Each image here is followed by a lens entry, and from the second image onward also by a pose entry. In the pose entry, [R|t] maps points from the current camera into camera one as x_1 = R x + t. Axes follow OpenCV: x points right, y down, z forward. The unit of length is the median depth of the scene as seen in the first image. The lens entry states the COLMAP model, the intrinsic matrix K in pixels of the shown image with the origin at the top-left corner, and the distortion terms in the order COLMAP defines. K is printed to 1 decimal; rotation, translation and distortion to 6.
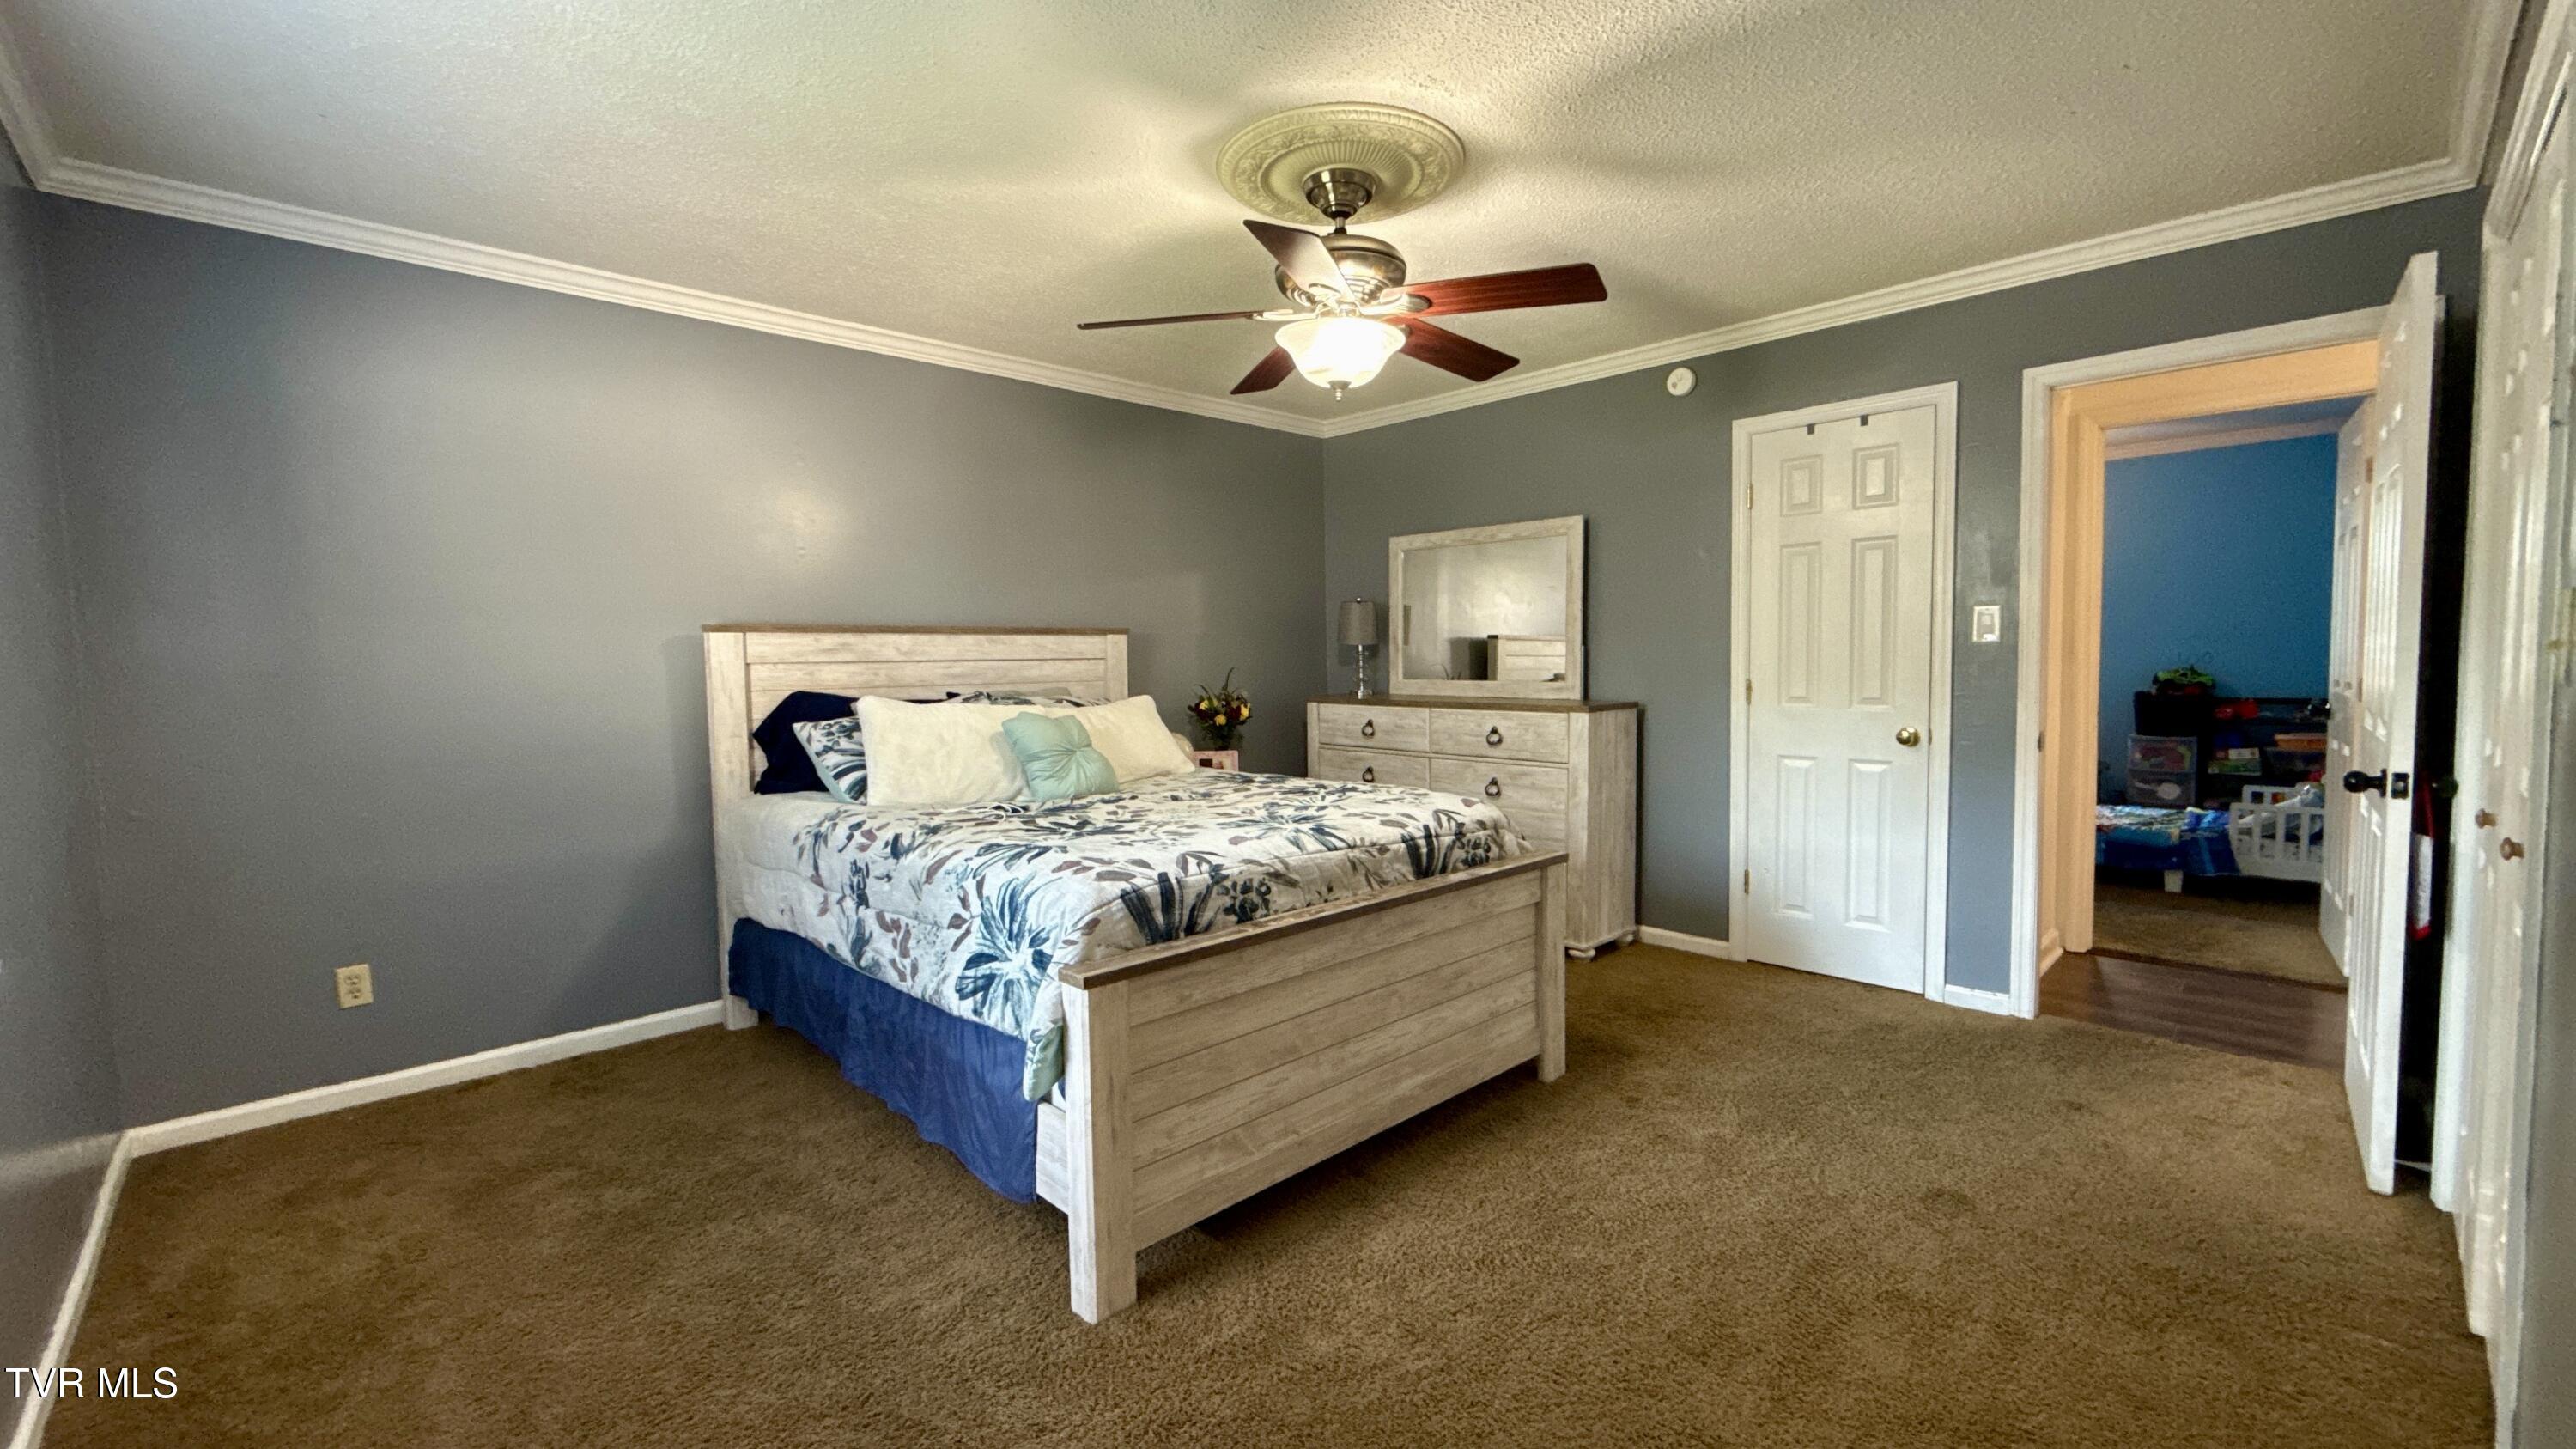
lens RADIAL K [[1026.4, 0, 1289.4], [0, 1026.4, 715.2], [0, 0, 1]] dist [0.000022, -0.000397]
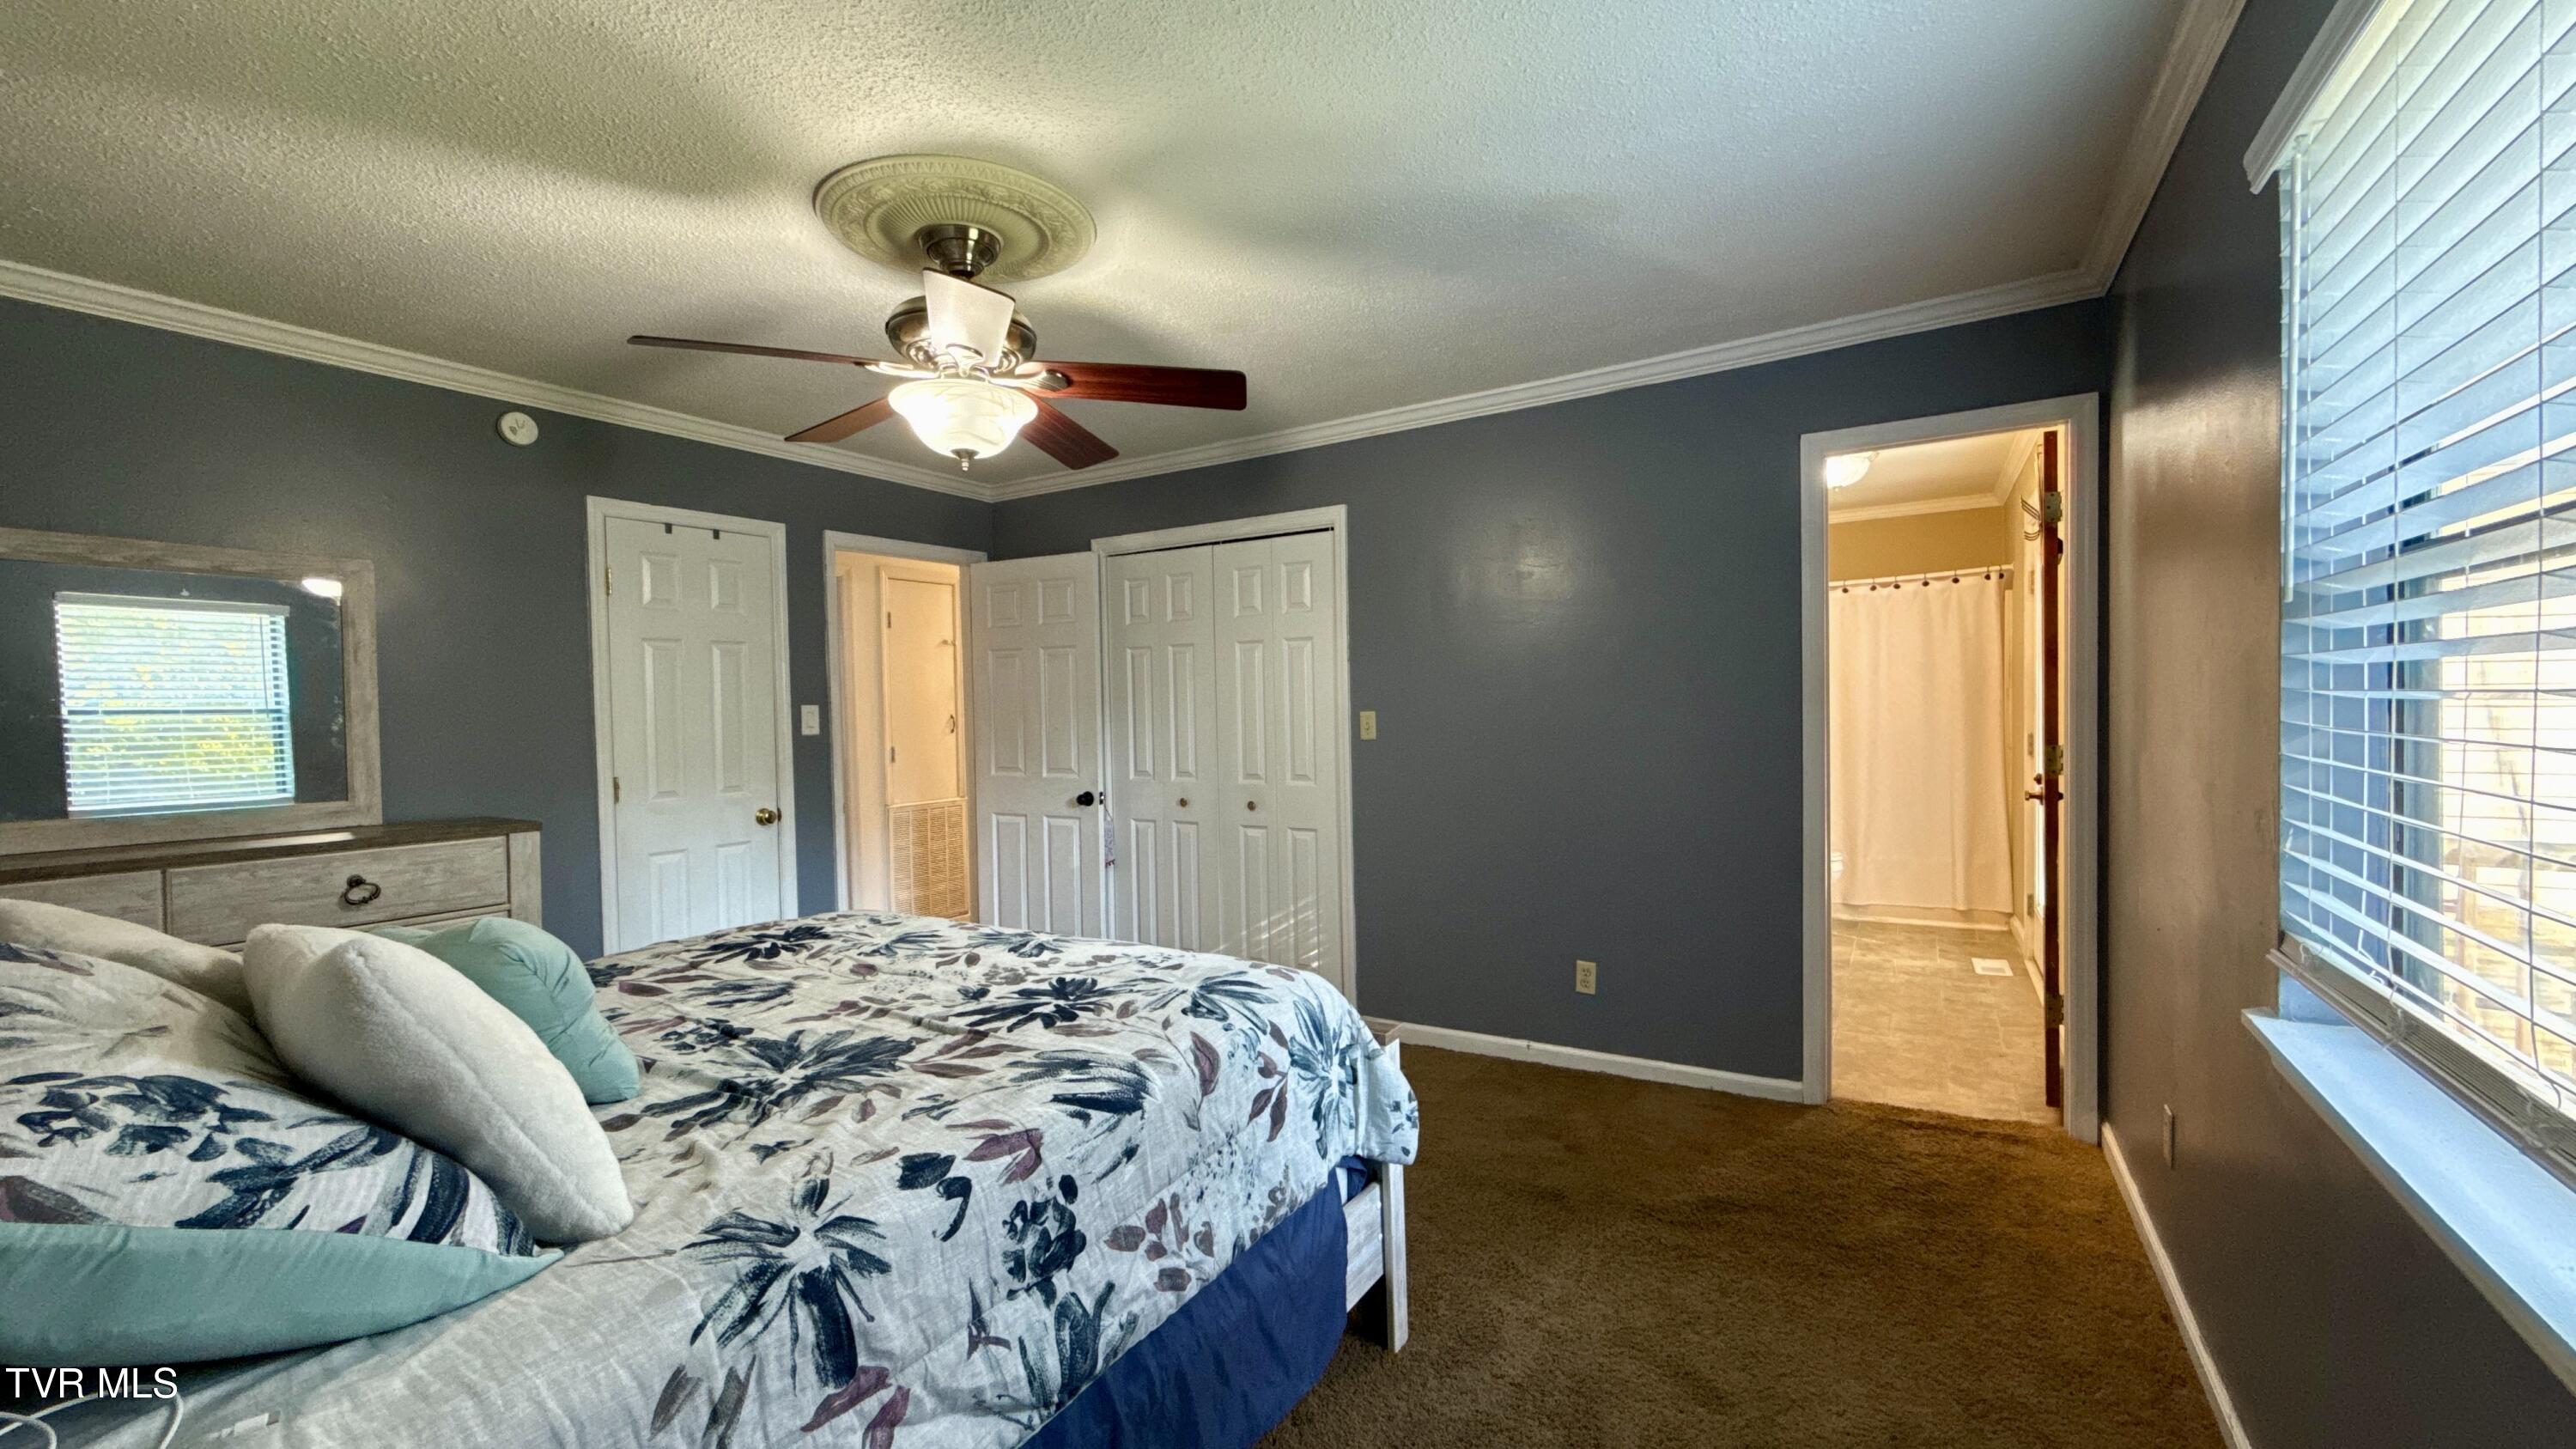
lens RADIAL K [[1026.4, 0, 1273.2], [0, 1026.4, 738.3], [0, 0, 1]] dist [0.000022, -0.000397]
pose [[-0.246111, -0.011918, 0.969168, -0.757718], [0.080180, 0.996247, 0.032612, -0.066447], [-0.965920, 0.085734, -0.244231, 0.818997]]
